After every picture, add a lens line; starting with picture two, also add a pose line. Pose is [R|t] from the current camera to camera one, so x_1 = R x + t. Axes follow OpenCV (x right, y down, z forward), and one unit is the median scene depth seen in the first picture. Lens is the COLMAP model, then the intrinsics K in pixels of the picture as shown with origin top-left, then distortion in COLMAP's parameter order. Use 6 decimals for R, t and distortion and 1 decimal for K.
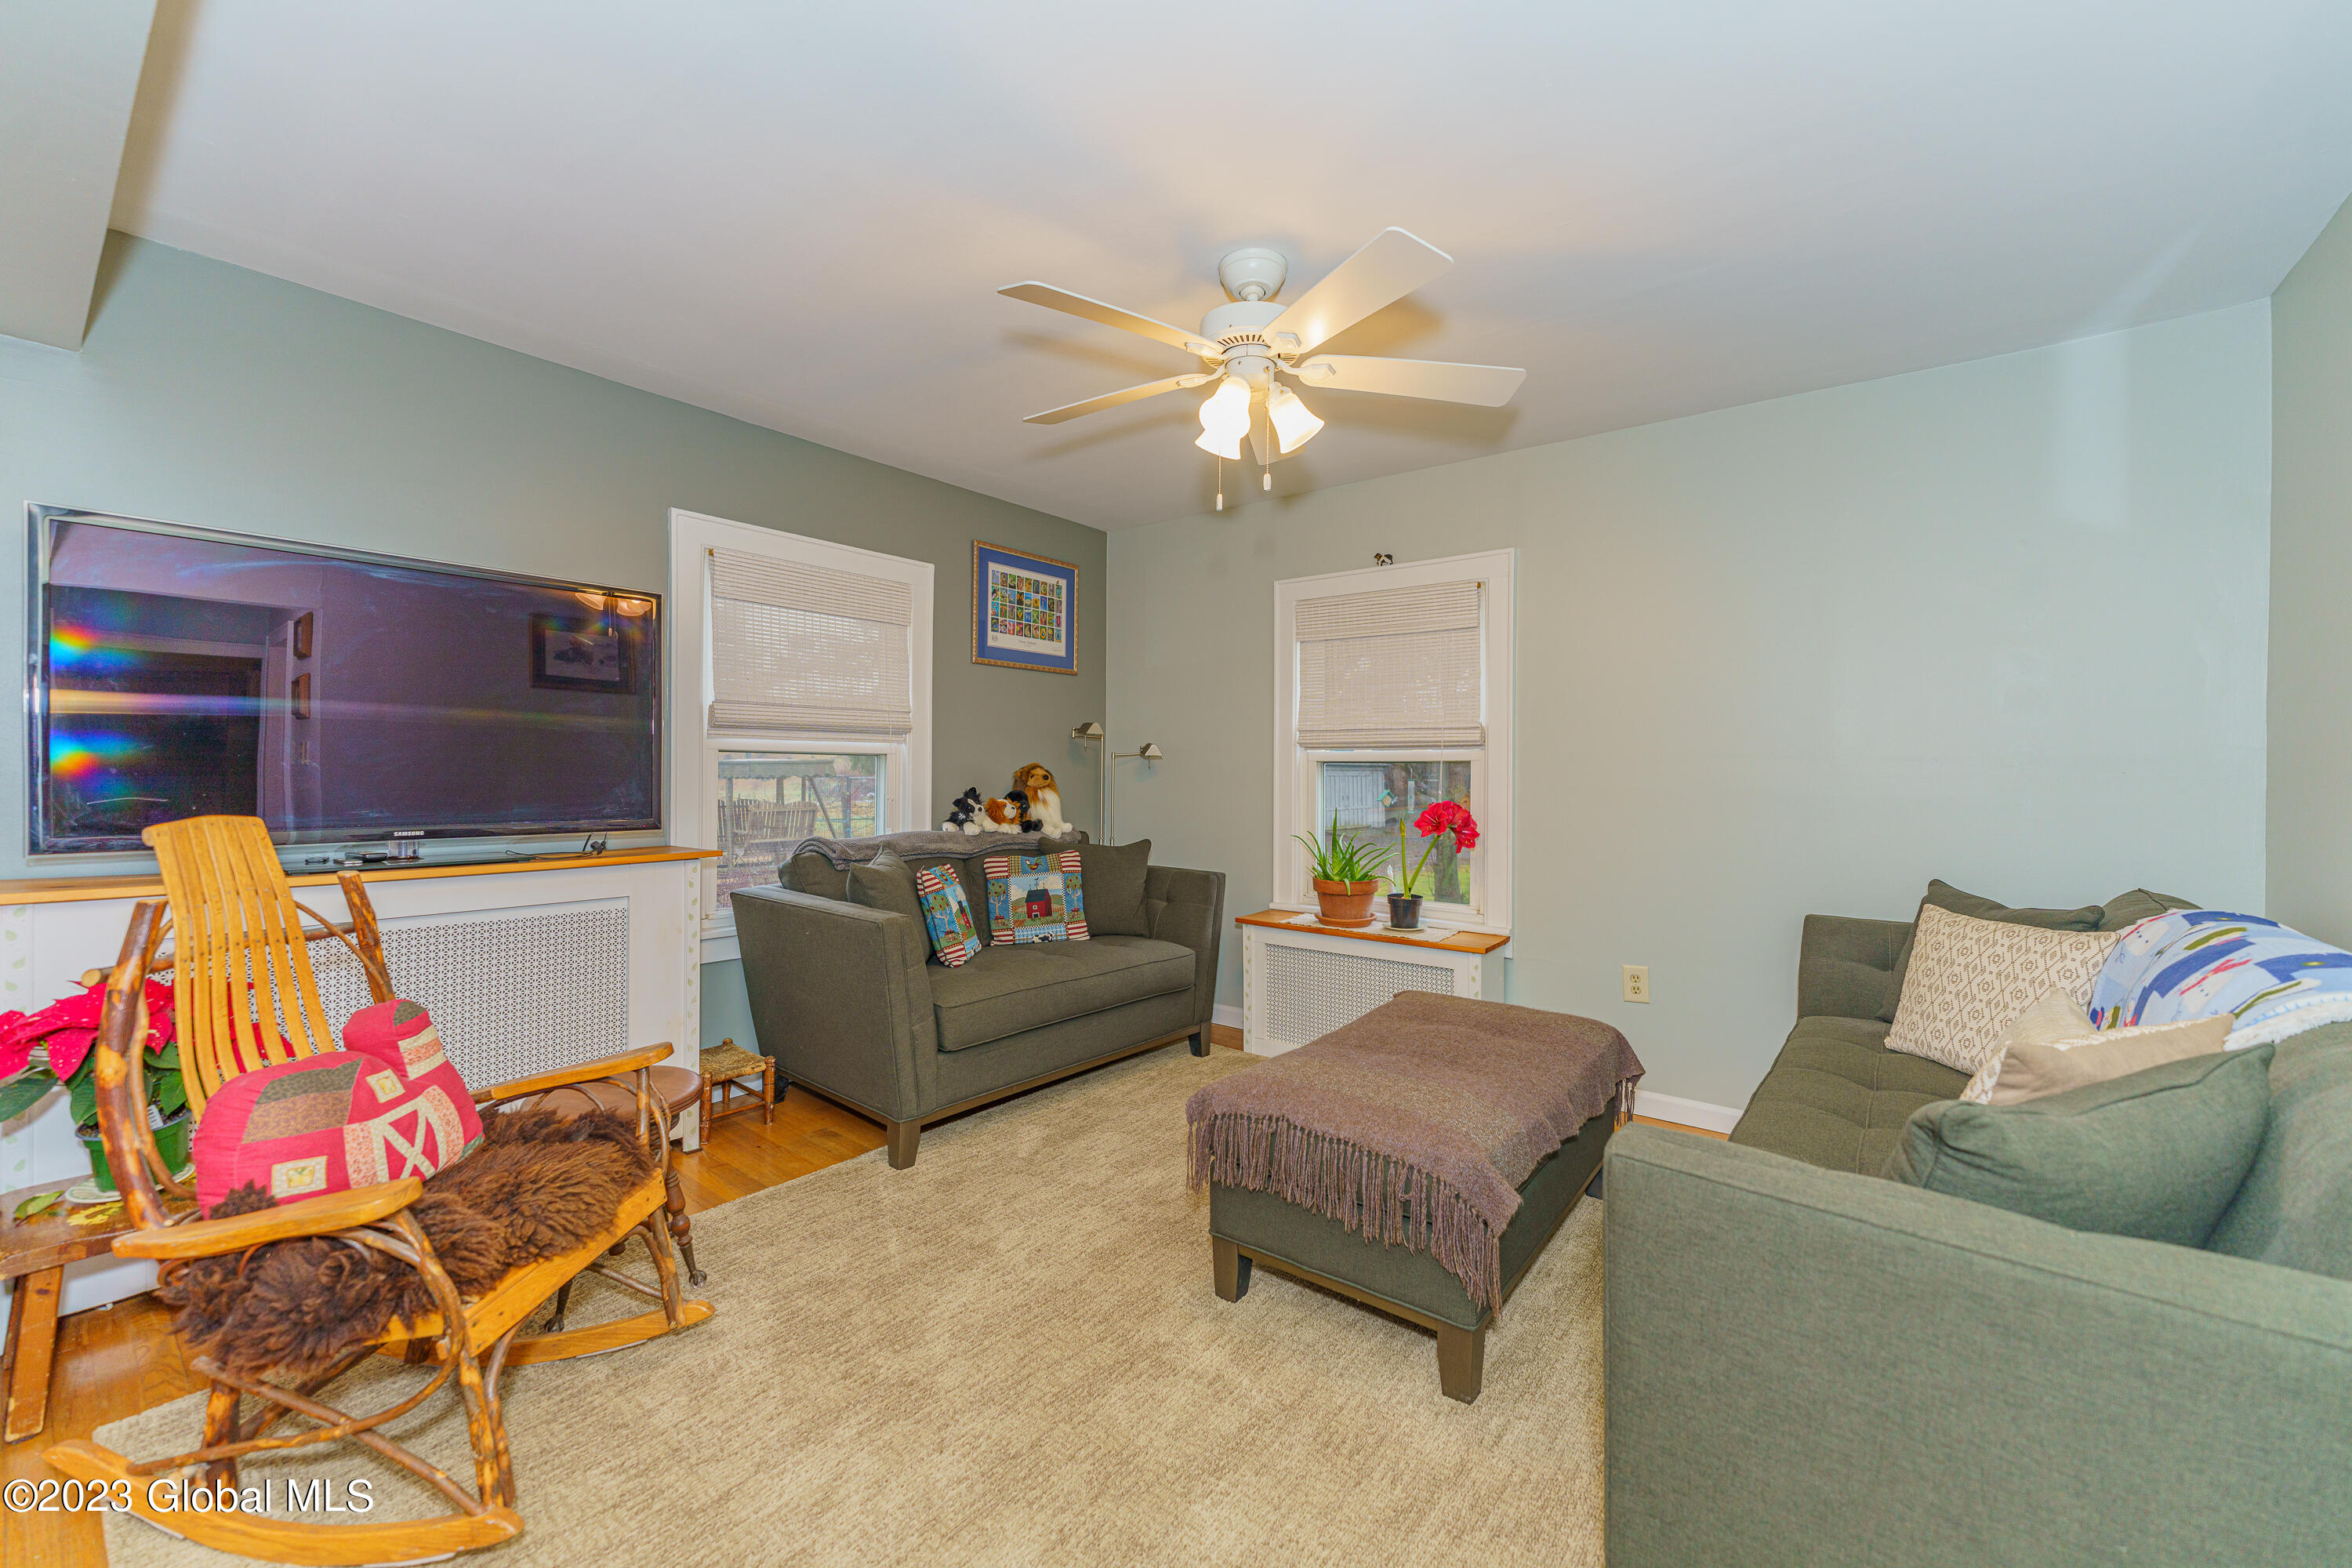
lens RADIAL K [[943.5, 0, 1192.8], [0, 943.5, 778.2], [0, 0, 1]] dist [-0.000169, -0.000465]
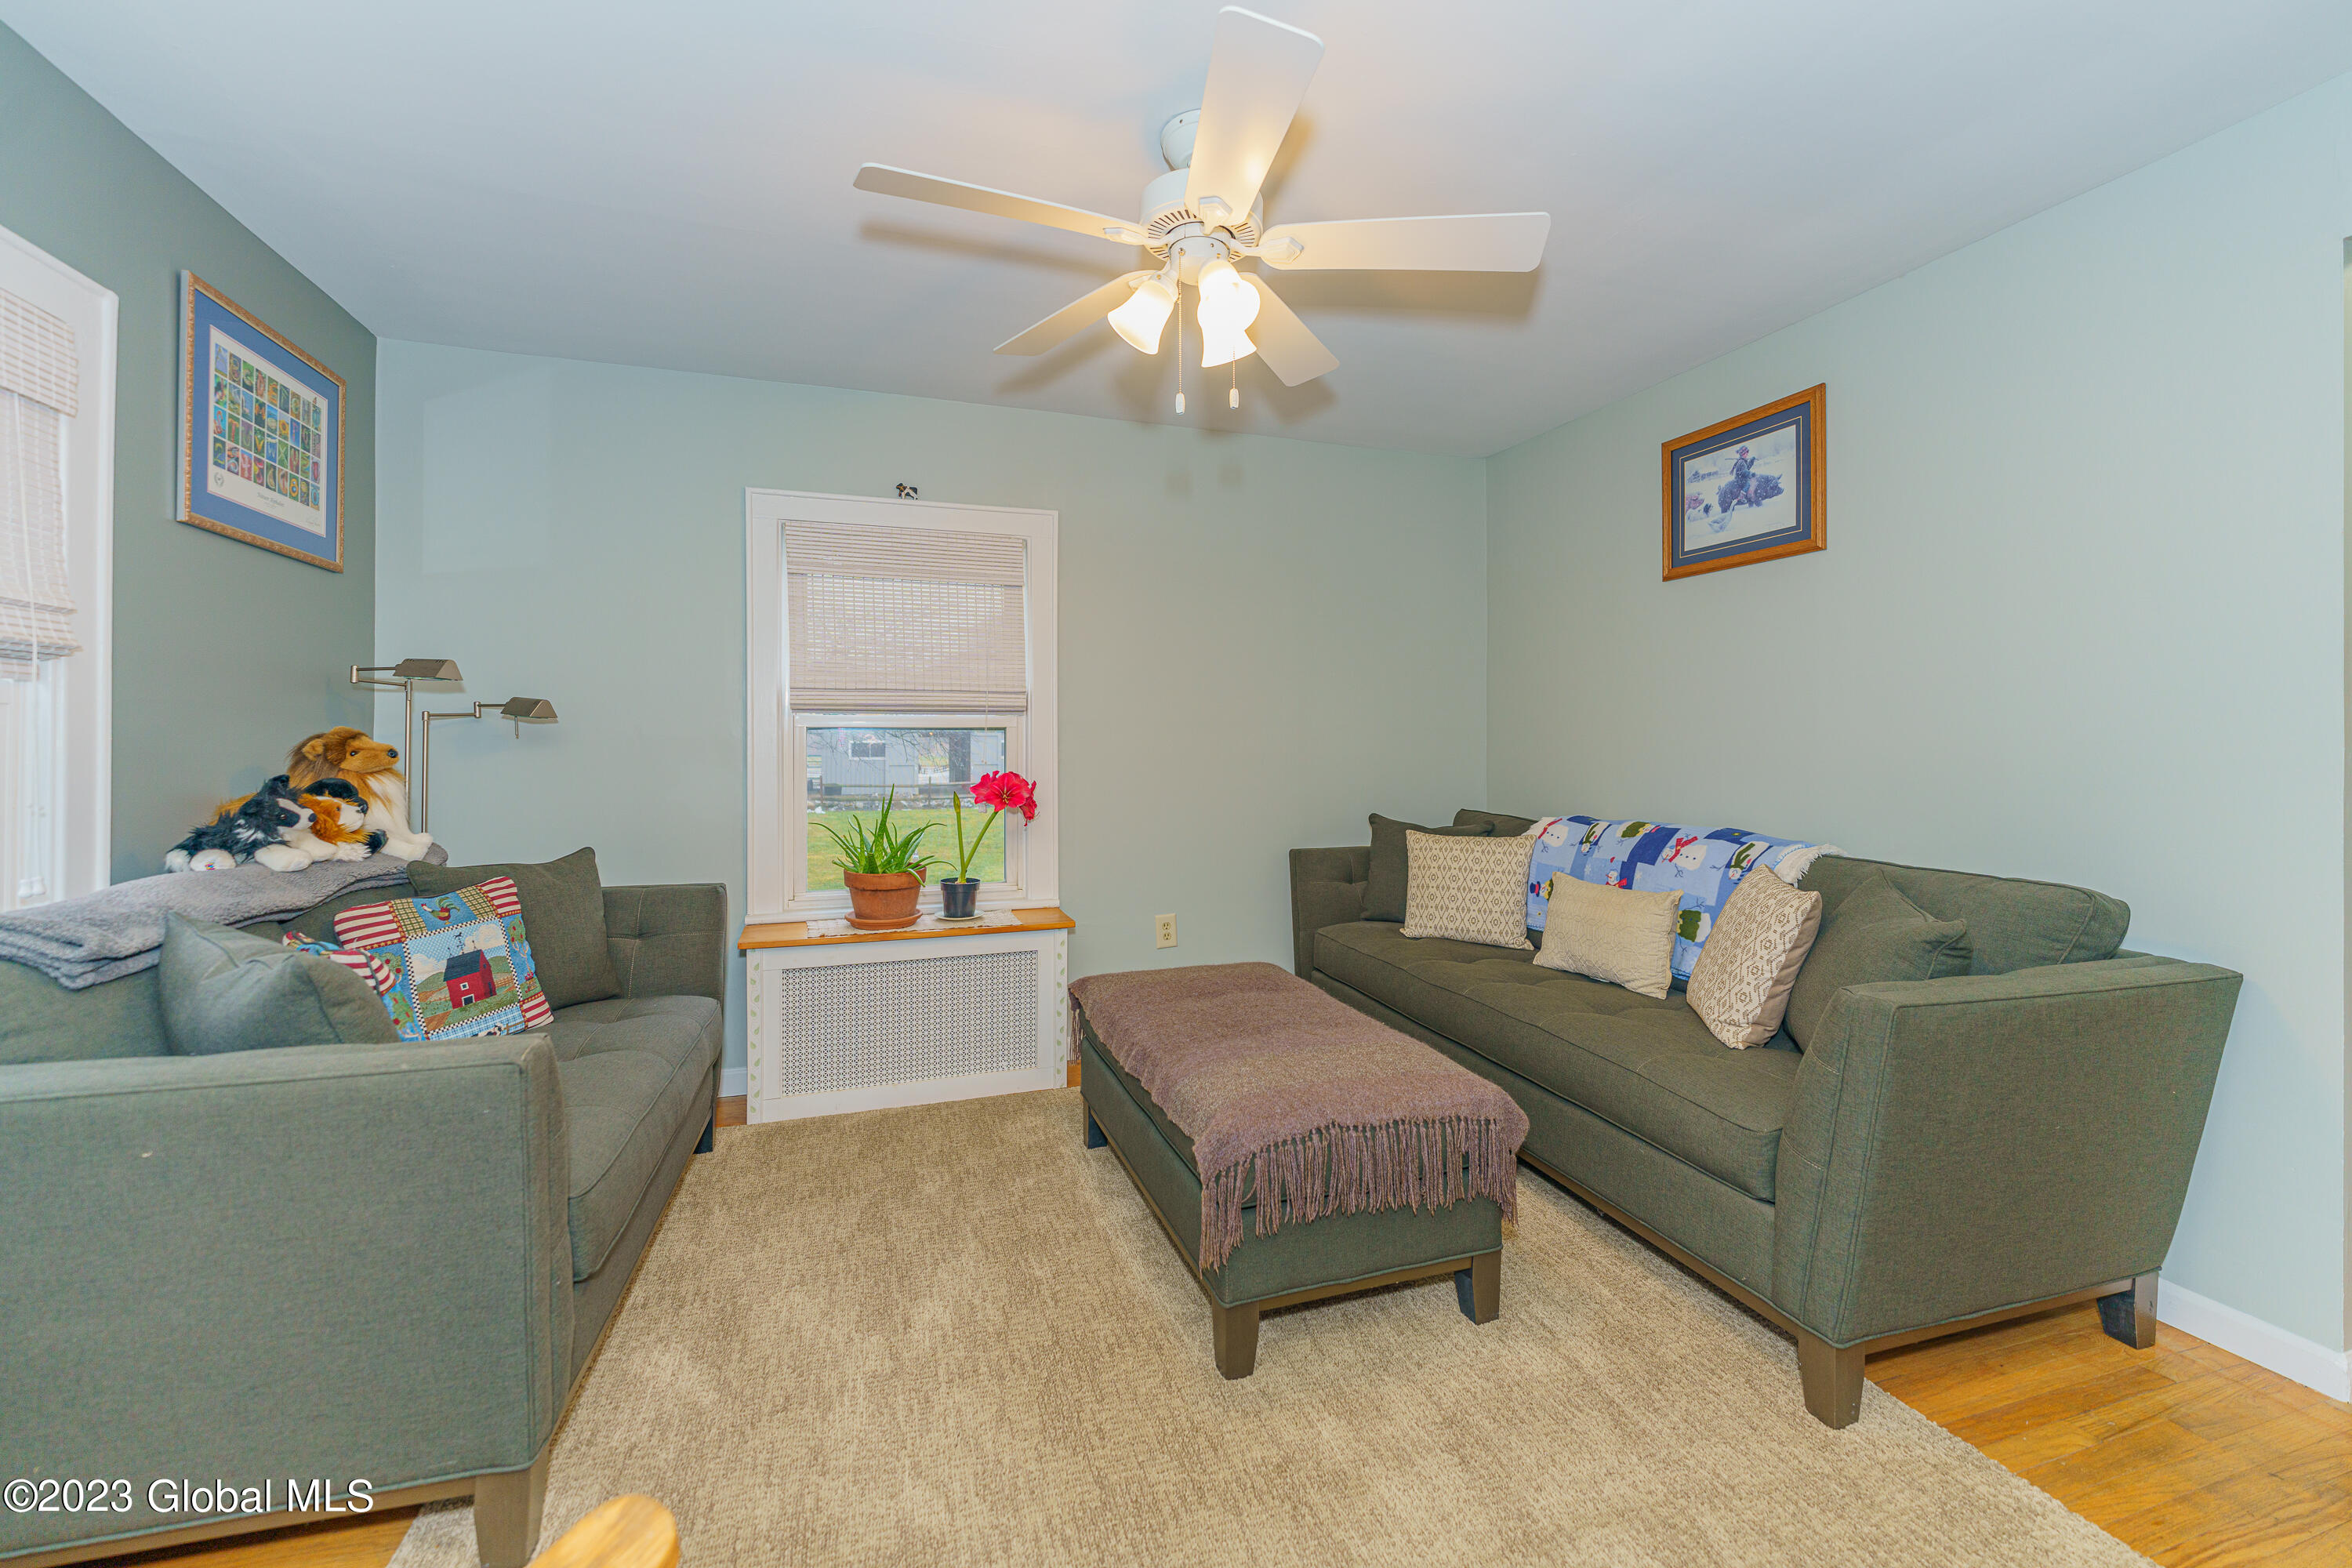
lens RADIAL K [[943.5, 0, 1190.9], [0, 943.5, 740.1], [0, 0, 1]] dist [-0.000169, -0.000465]
pose [[0.557258, -0.005302, 0.830323, -0.382379], [0.013443, 0.999906, -0.002637, -0.001032], [-0.830231, 0.012632, 0.557277, 0.326438]]
